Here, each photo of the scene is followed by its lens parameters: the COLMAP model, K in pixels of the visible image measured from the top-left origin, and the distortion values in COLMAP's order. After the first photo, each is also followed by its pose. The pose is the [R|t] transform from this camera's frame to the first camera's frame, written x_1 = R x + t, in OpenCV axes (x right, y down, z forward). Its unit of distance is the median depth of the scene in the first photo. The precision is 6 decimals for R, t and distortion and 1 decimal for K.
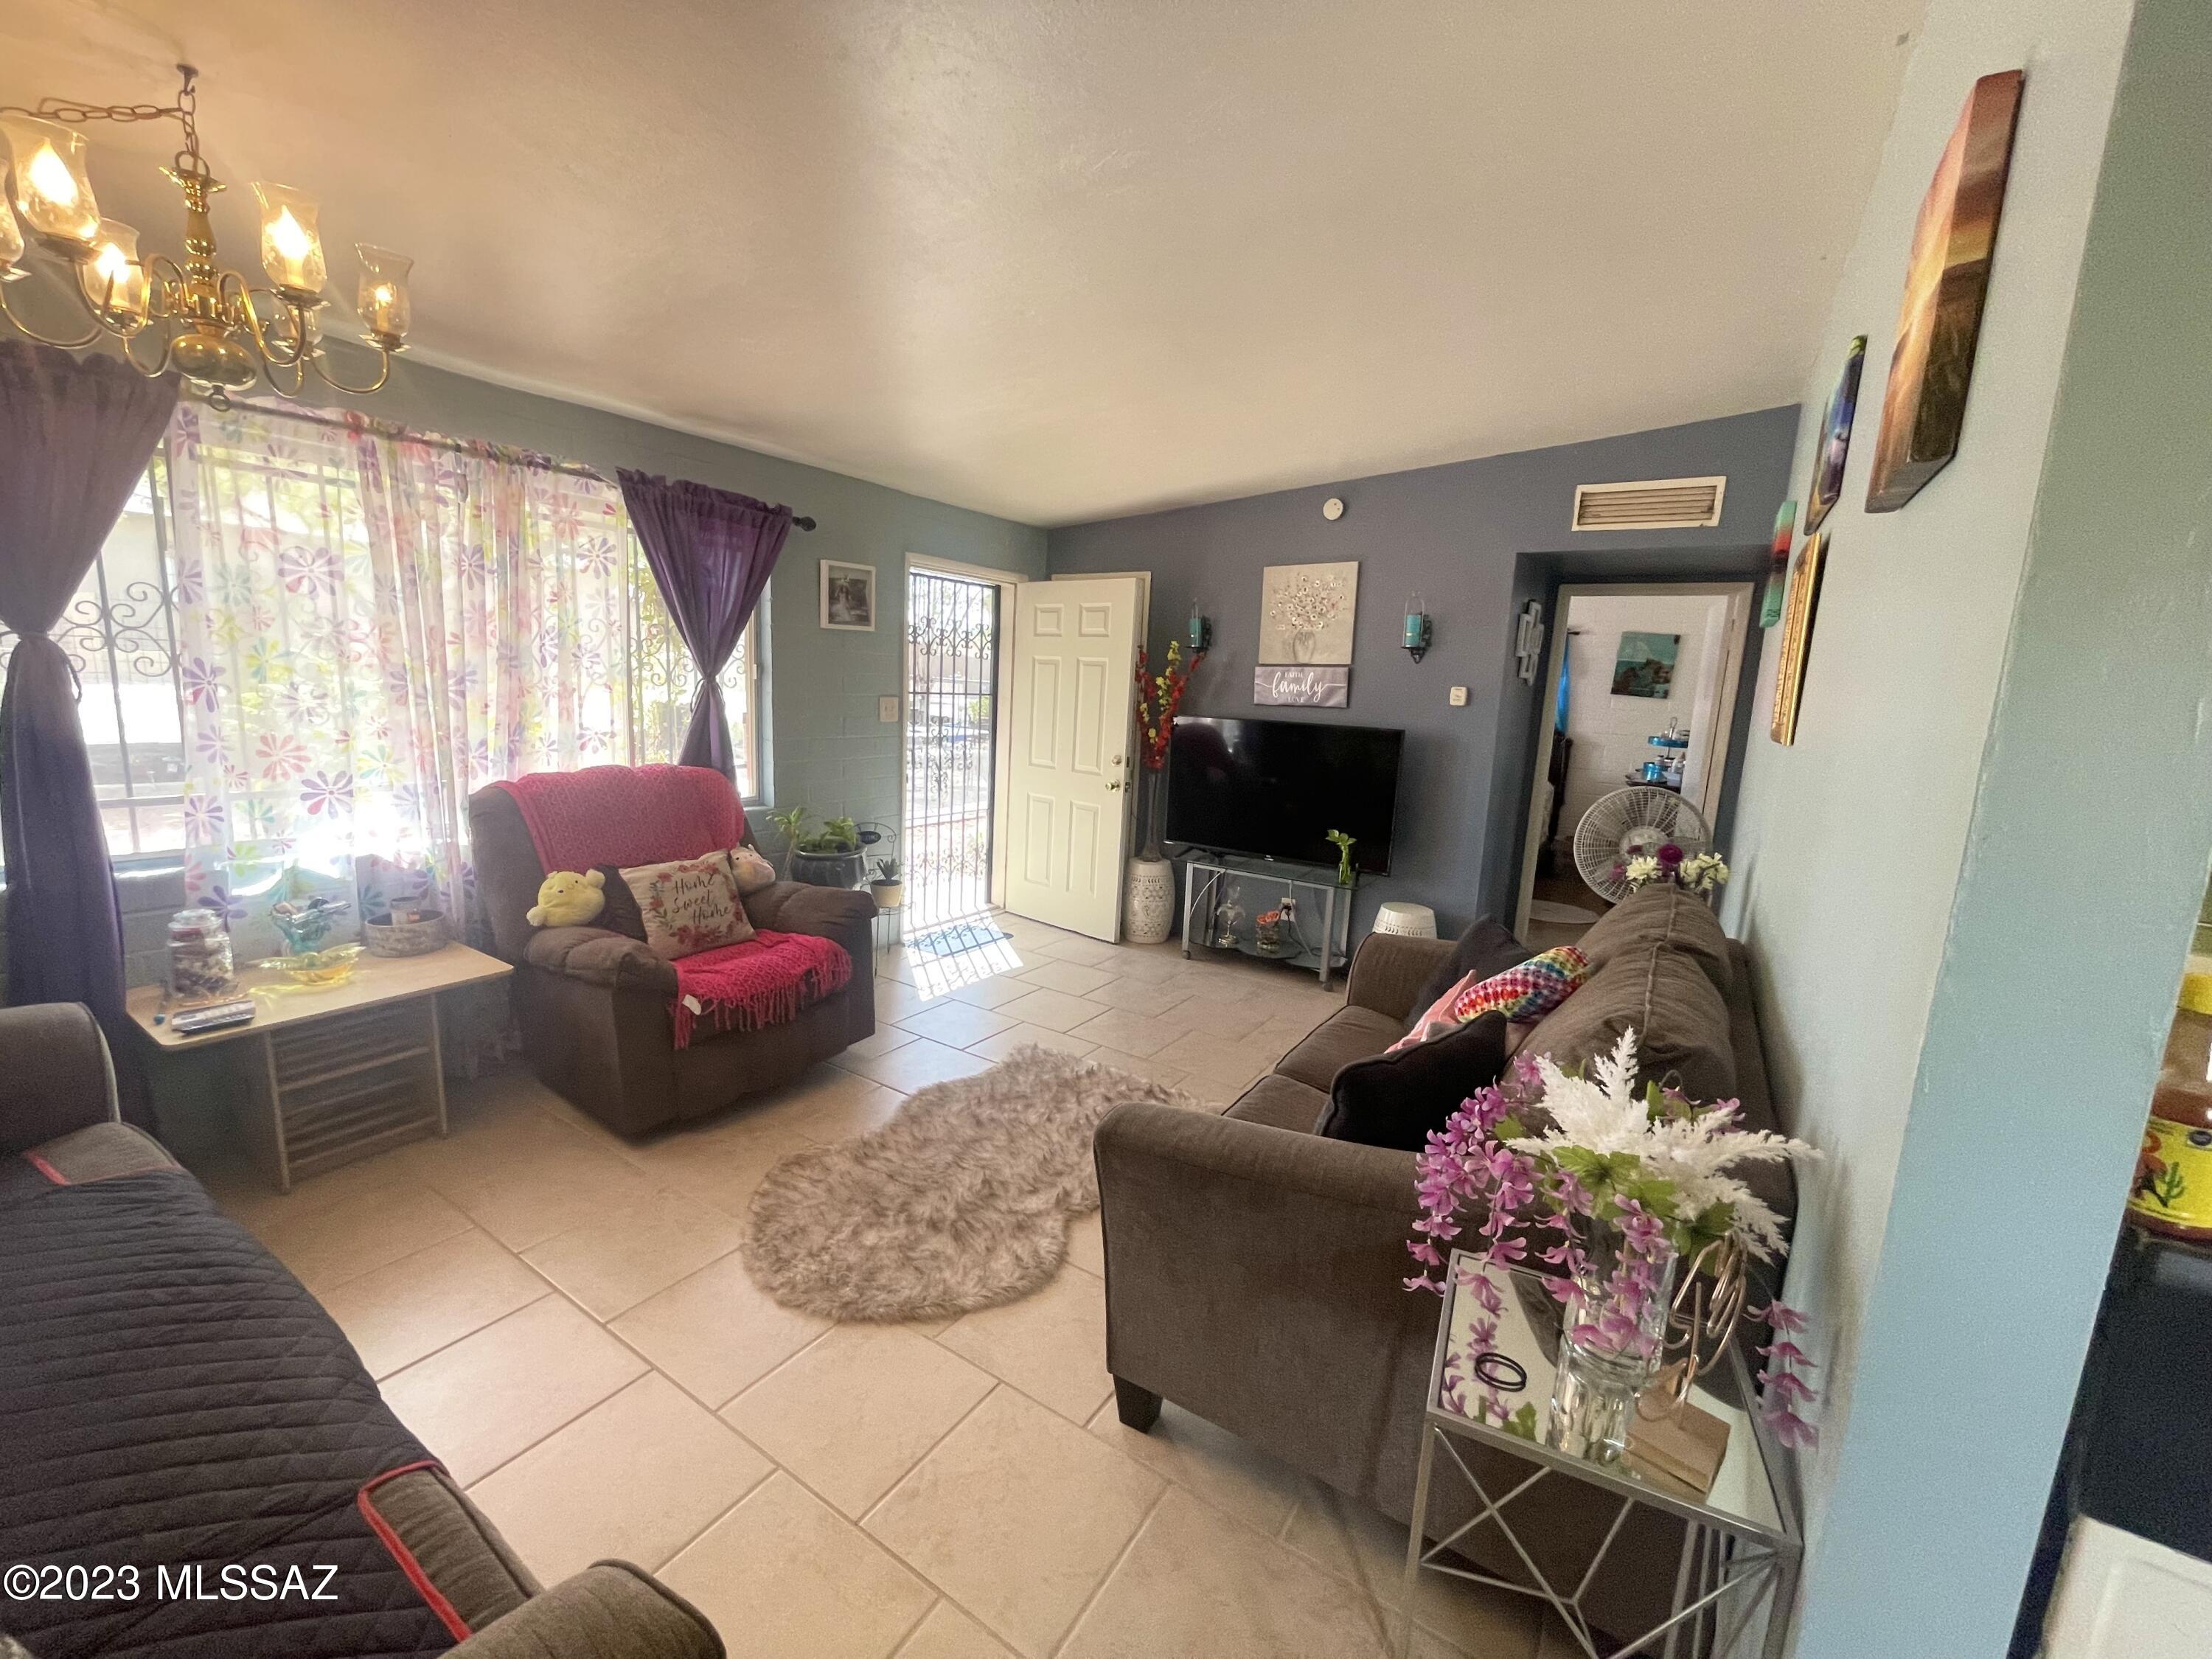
lens RADIAL K [[883.6, 0, 1106.0], [0, 883.6, 829.5], [0, 0, 1]] dist [-0.000510, -0.000134]
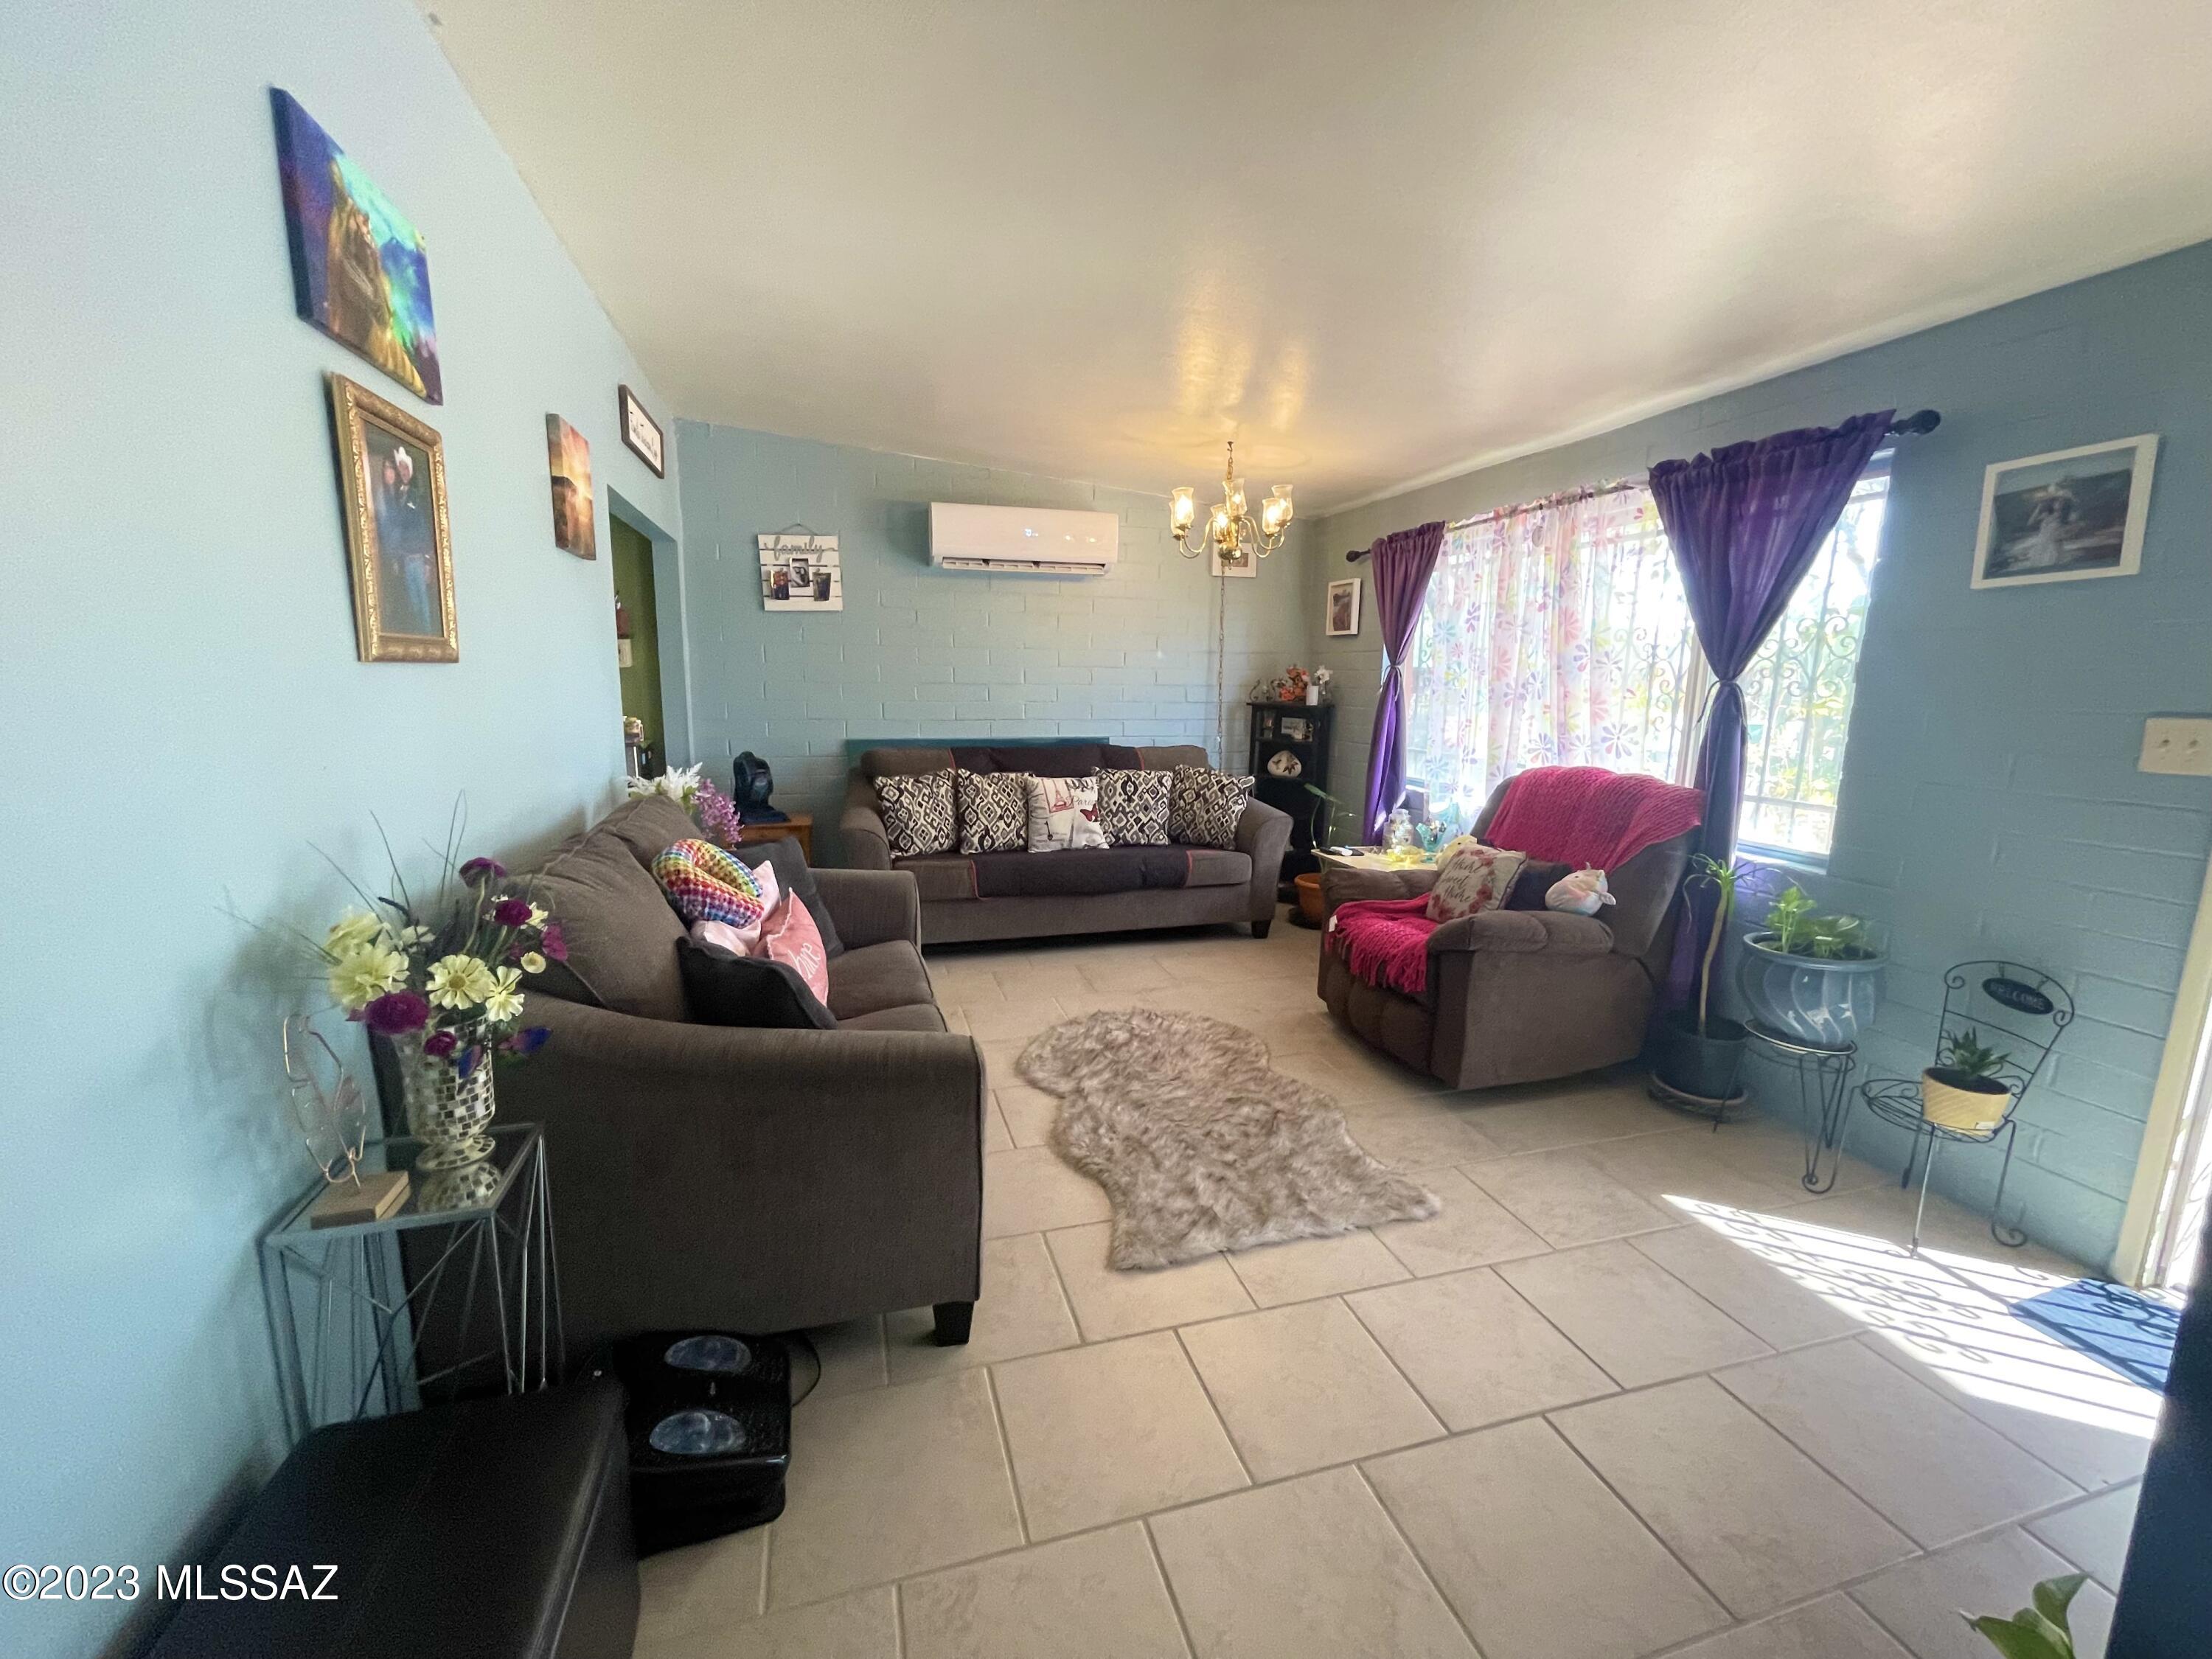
lens RADIAL K [[899.3, 0, 1106.0], [0, 899.3, 829.5], [0, 0, 1]] dist [-0.001125, -0.000173]
pose [[-0.647682, 0.063554, -0.759256, 0.676942], [-0.182965, 0.954381, 0.235966, -0.163385], [0.739616, 0.291748, -0.606507, 1.385381]]
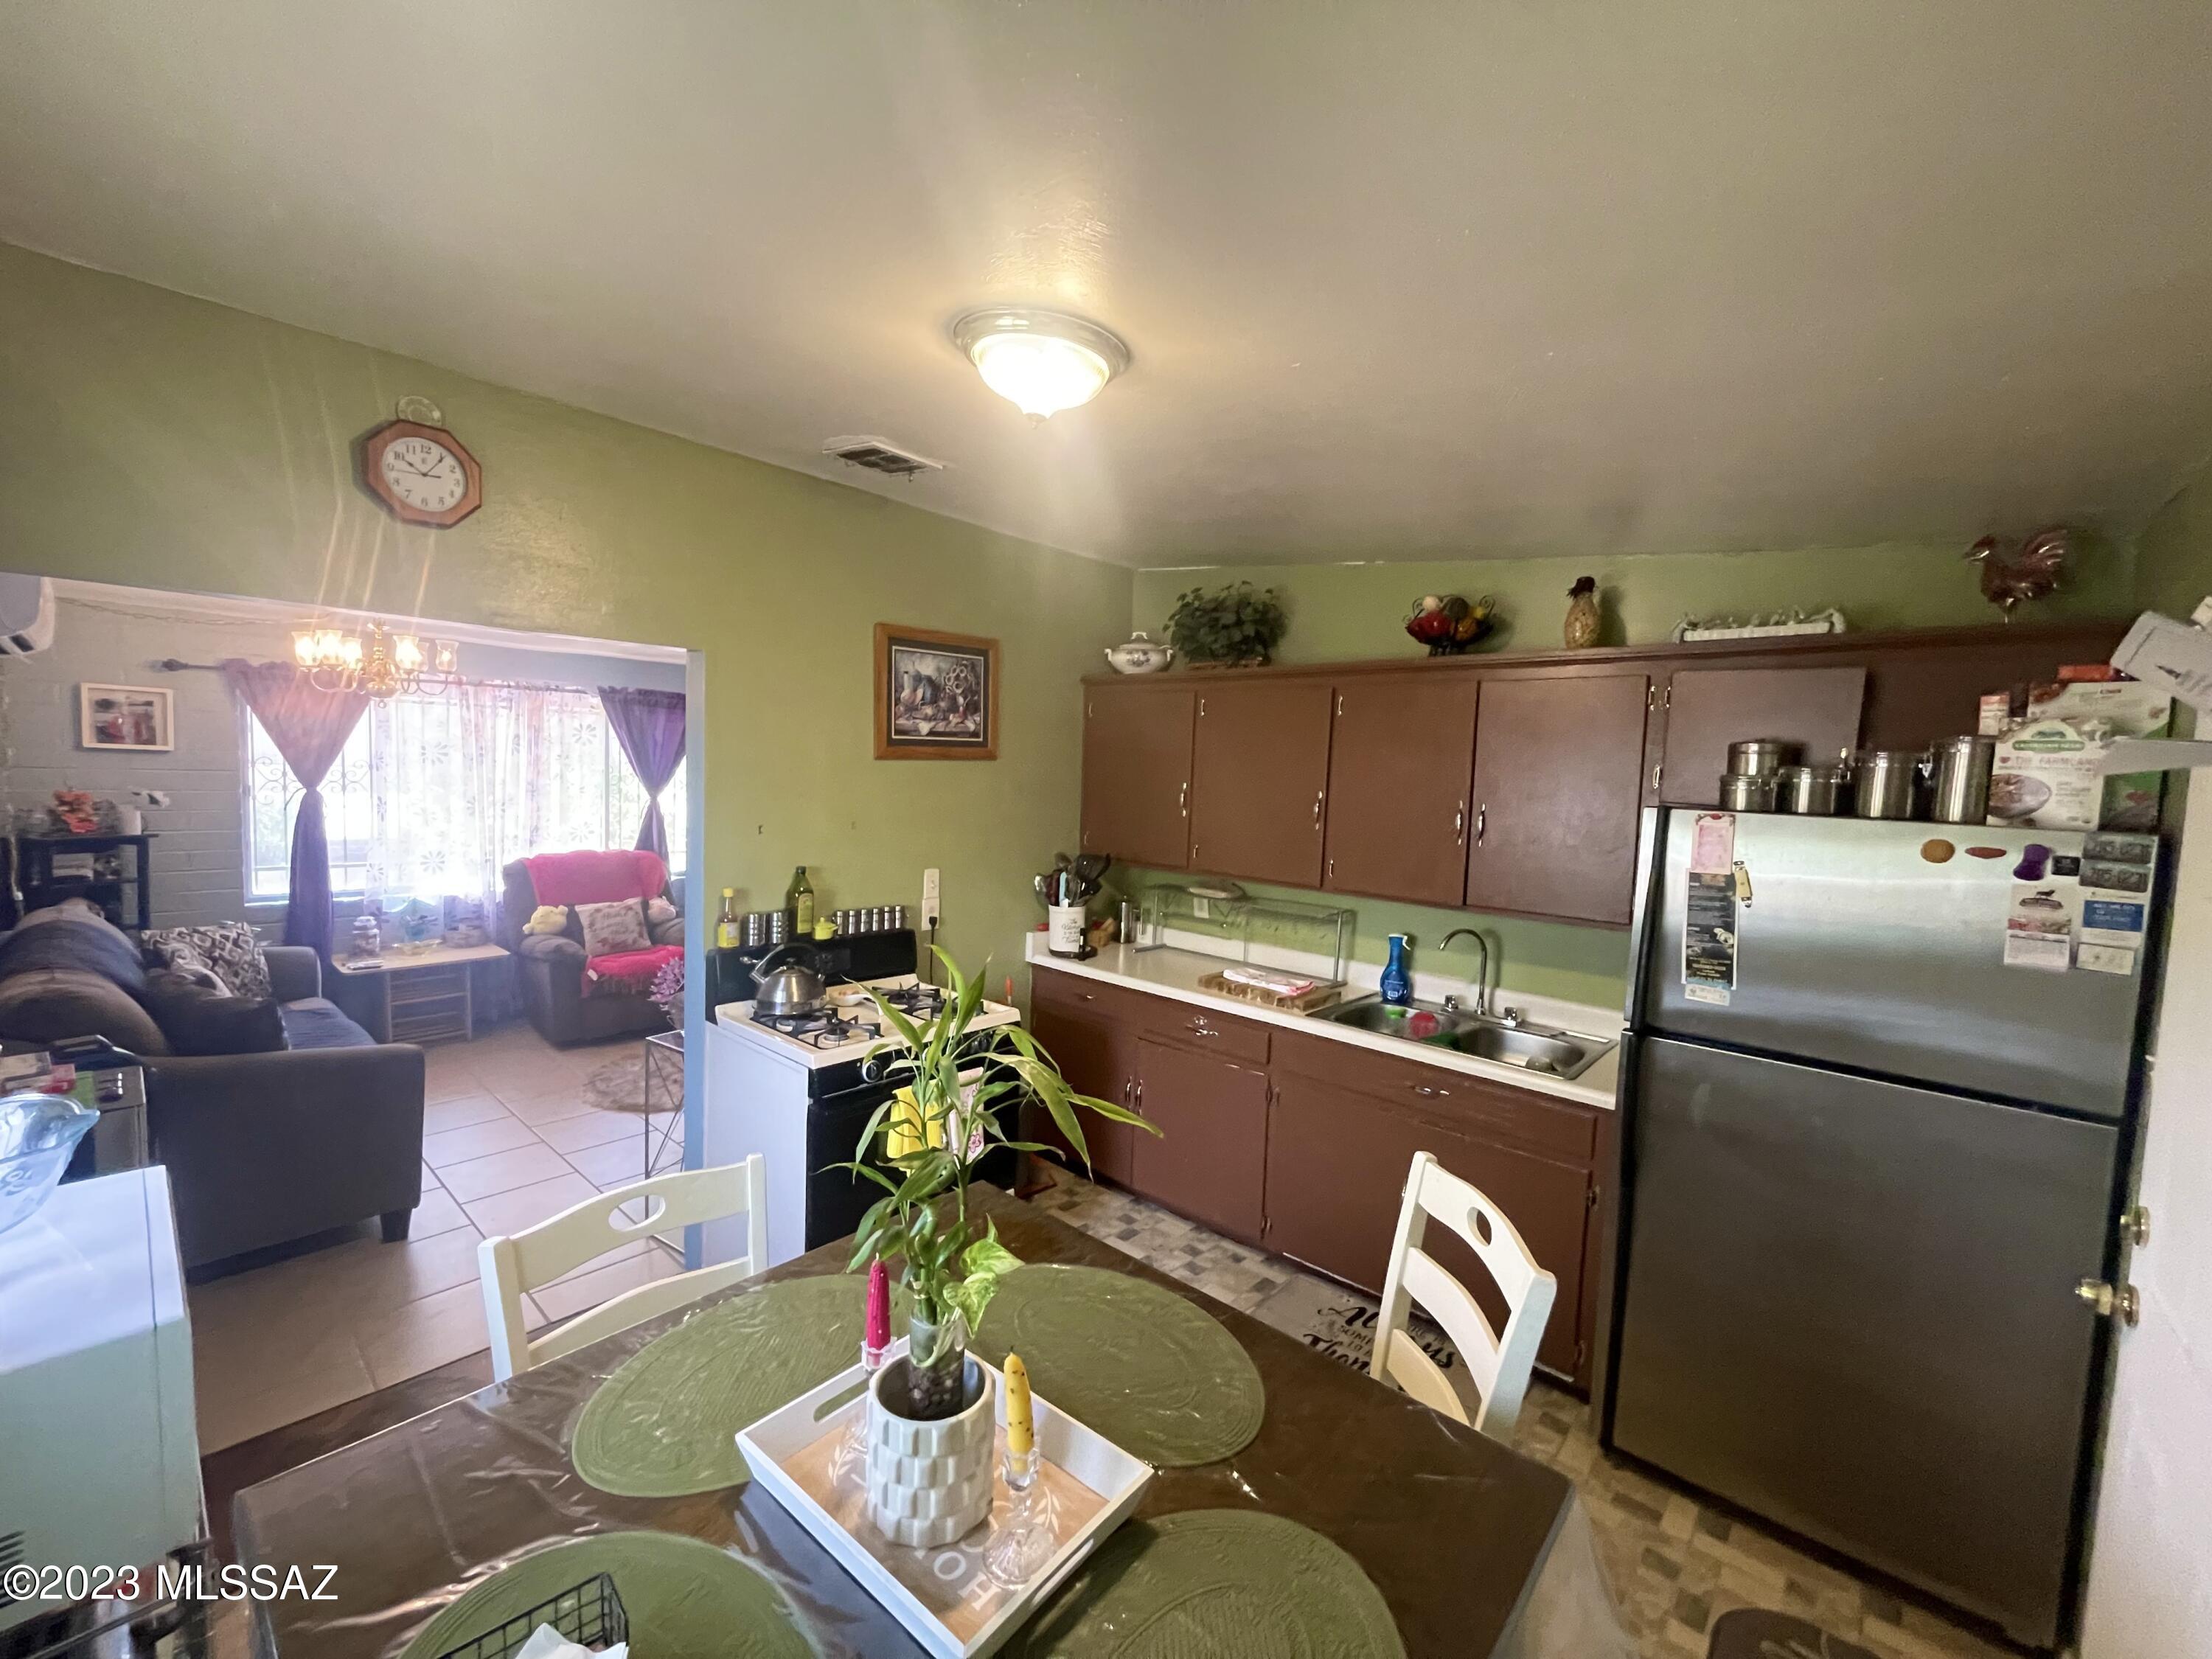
lens RADIAL K [[899.3, 0, 1106.0], [0, 899.3, 829.5], [0, 0, 1]] dist [-0.001125, -0.000173]
pose [[0.988003, -0.002730, -0.154410, 0.833284], [-0.014558, 0.993745, -0.110719, 0.080867], [0.153746, 0.111639, 0.981783, -0.680421]]
